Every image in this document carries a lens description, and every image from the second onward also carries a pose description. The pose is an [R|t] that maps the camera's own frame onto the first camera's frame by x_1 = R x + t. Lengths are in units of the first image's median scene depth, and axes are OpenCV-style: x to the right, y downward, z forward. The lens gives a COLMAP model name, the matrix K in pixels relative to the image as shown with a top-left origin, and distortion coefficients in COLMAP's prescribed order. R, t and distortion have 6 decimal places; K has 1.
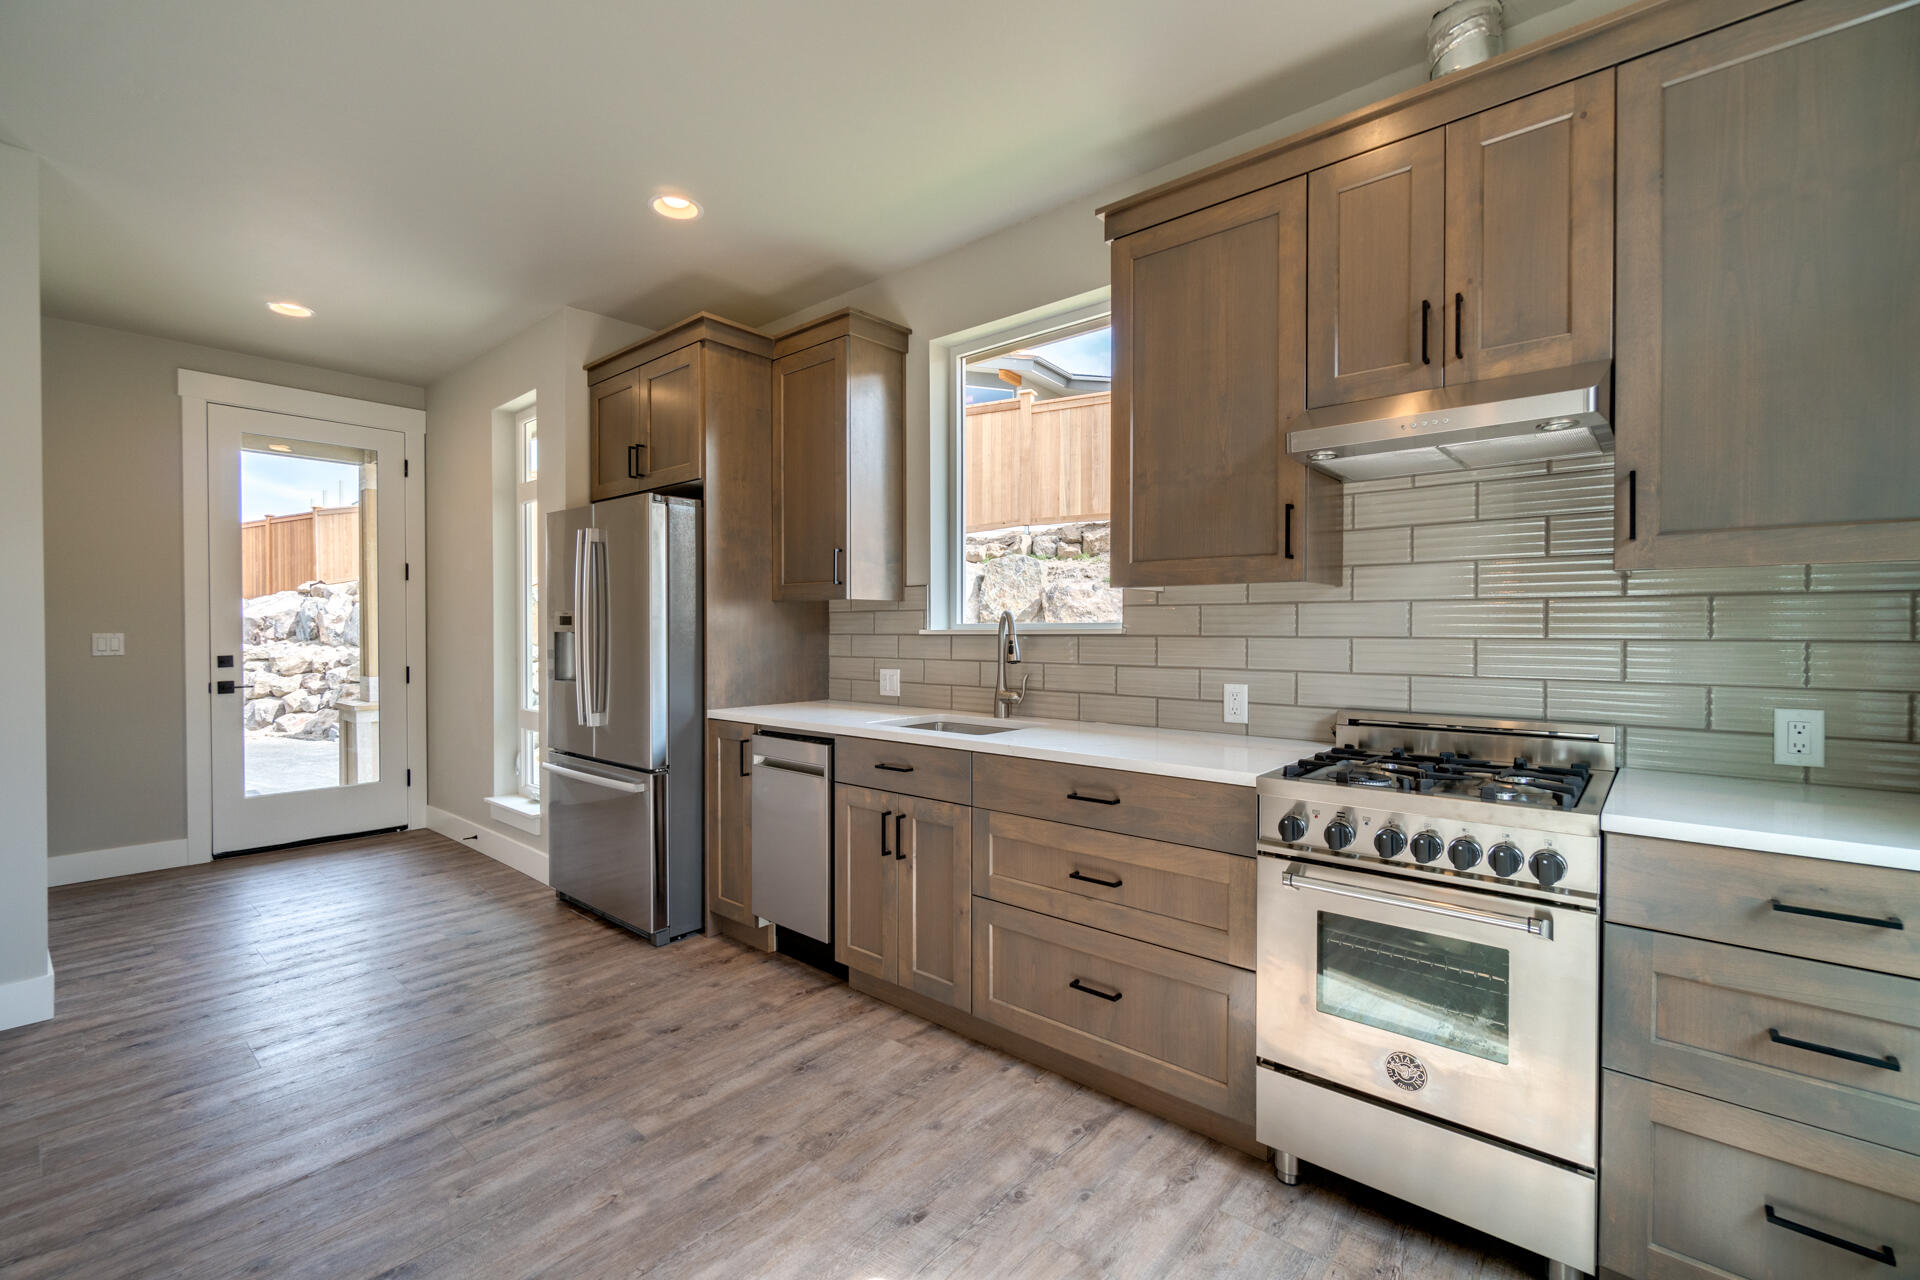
lens RADIAL K [[832.3, 0, 956.2], [0, 832.3, 638.4], [0, 0, 1]] dist [-0.004651, 0.001711]
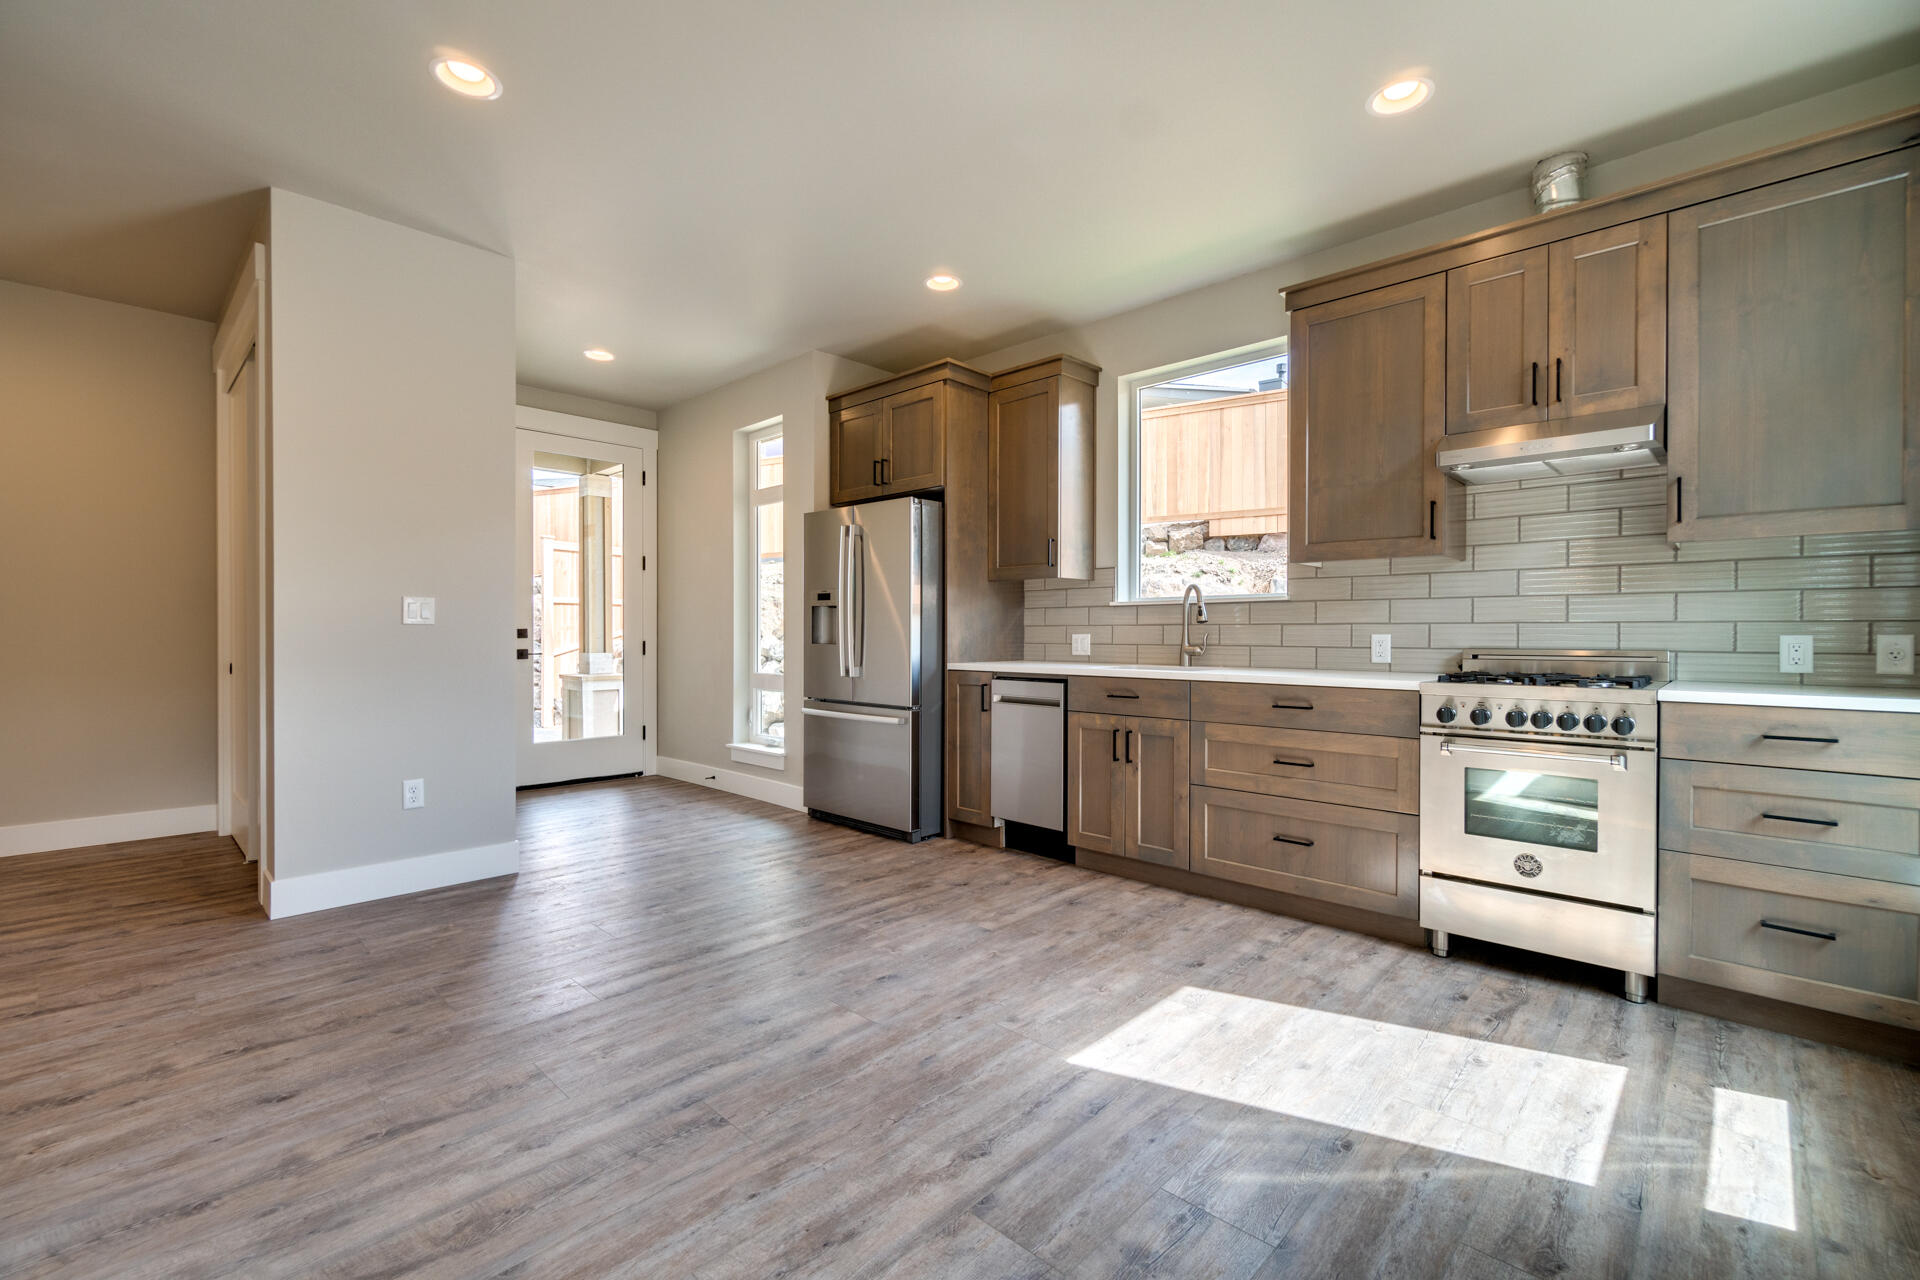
lens RADIAL K [[832.3, 0, 955.3], [0, 832.3, 638.7], [0, 0, 1]] dist [-0.004651, 0.001711]
pose [[0.998905, 0.001735, -0.046753, -0.334055], [-0.001955, 0.999987, -0.004655, 0.079088], [0.046744, 0.004741, 0.998896, -0.440780]]
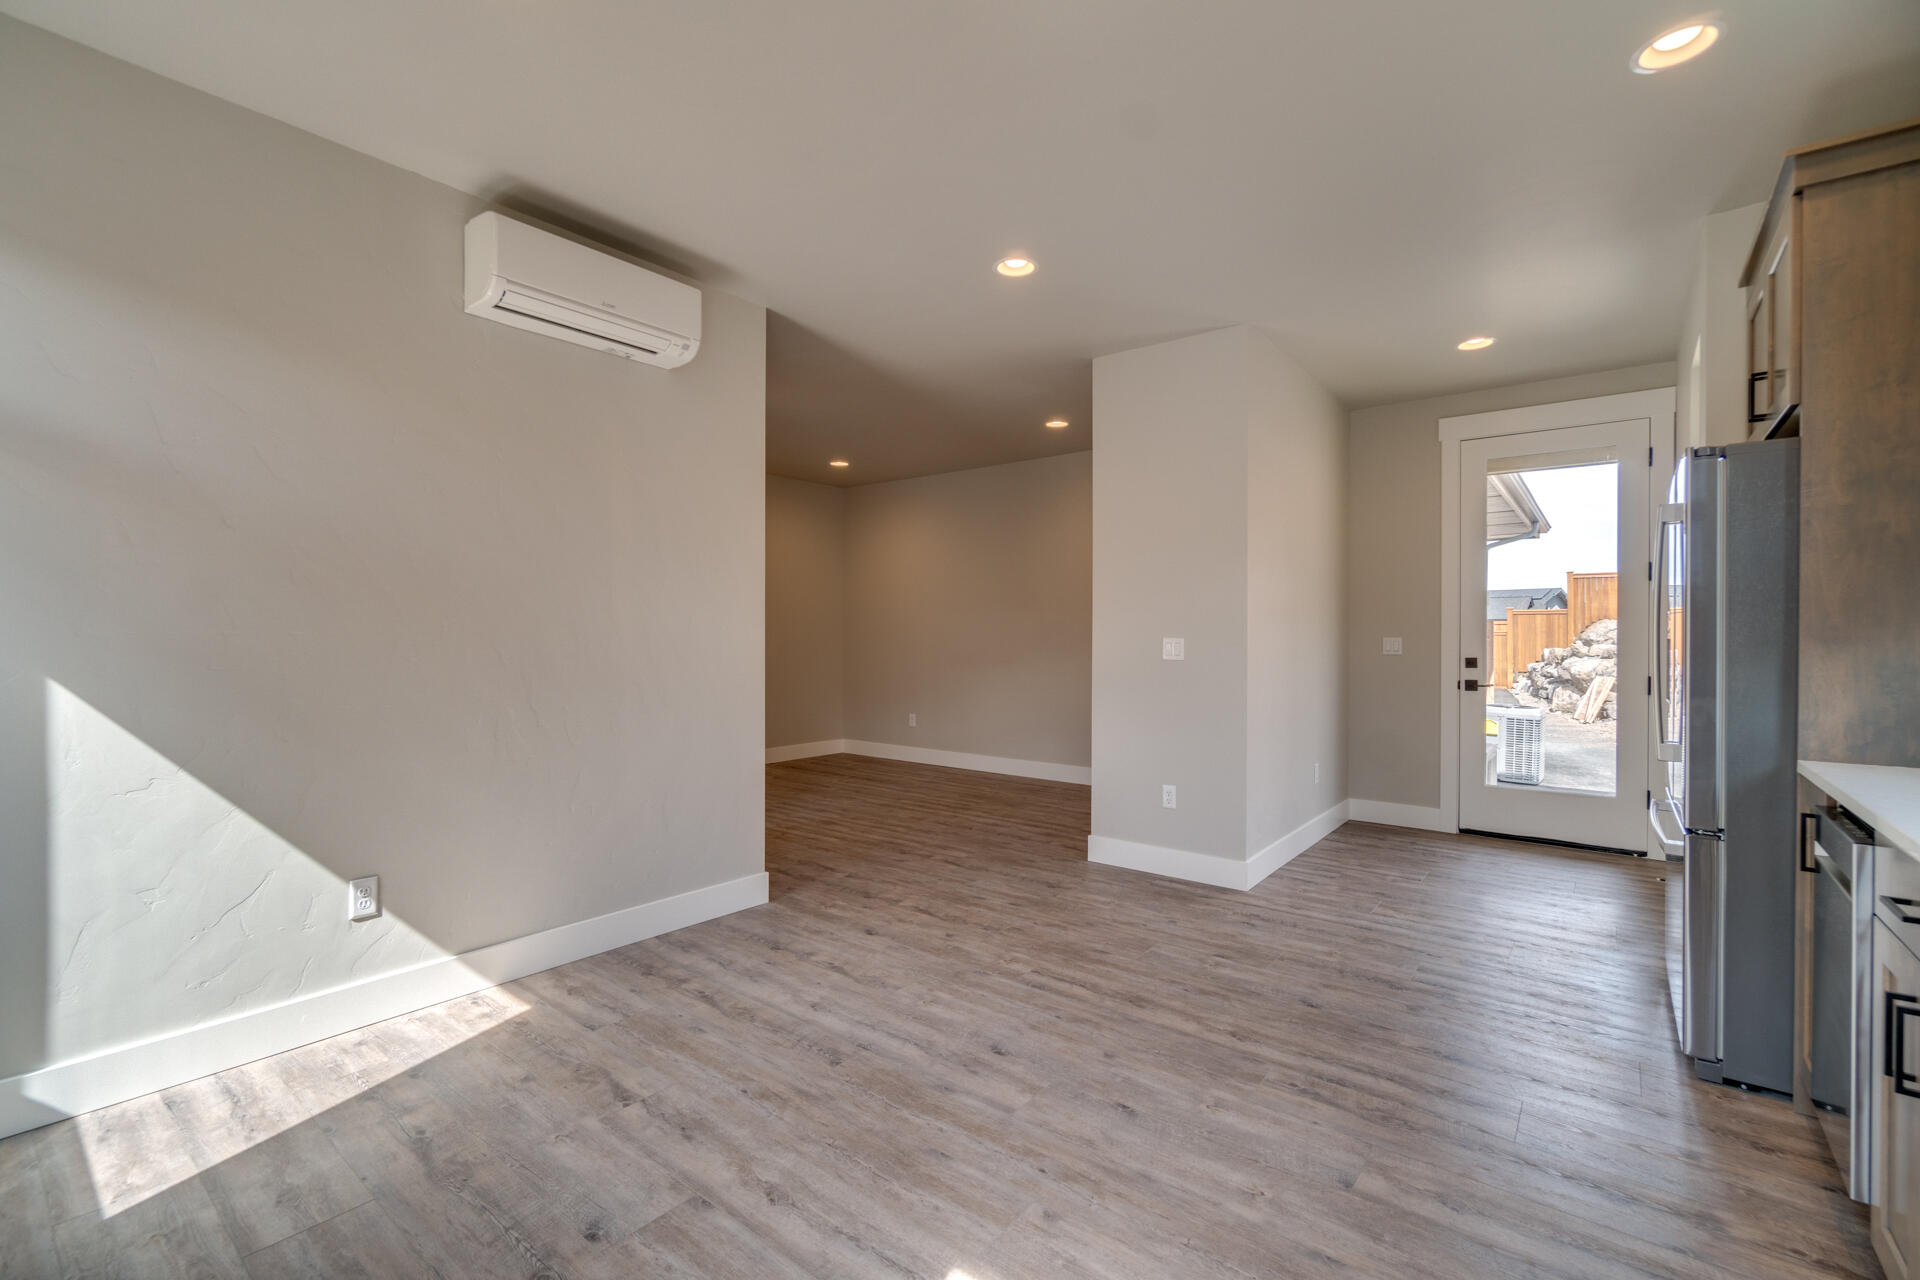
lens RADIAL K [[832.3, 0, 949.6], [0, 832.3, 639.3], [0, 0, 1]] dist [-0.004651, 0.001711]
pose [[0.039099, 0.006916, -0.999211, 0.470853], [-0.013616, 0.999887, 0.006388, -0.004653], [0.999143, 0.013355, 0.039189, 0.462747]]
